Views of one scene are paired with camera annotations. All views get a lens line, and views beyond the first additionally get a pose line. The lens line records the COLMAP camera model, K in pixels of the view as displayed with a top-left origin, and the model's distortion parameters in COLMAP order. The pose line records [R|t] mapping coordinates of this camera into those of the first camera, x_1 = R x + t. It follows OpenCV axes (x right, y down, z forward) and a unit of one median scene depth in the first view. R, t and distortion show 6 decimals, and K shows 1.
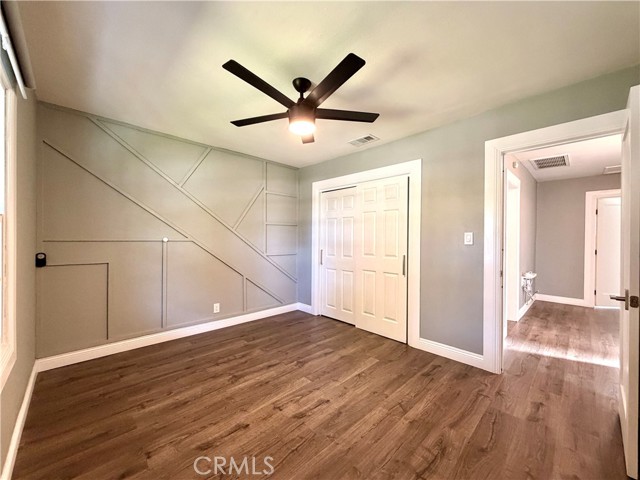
lens RADIAL K [[255.9, 0, 318.3], [0, 255.9, 239.5], [0, 0, 1]] dist [-0.003081, 0.000044]
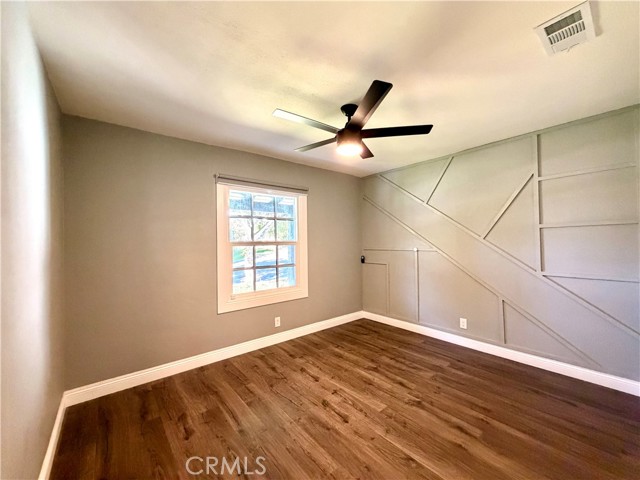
lens RADIAL K [[255.9, 0, 318.1], [0, 255.9, 240.3], [0, 0, 1]] dist [-0.003081, 0.000044]
pose [[-0.084902, -0.012189, -0.996315, 0.801169], [0.009077, 0.999874, -0.013006, -0.038428], [0.996348, -0.010148, -0.084781, 0.765897]]
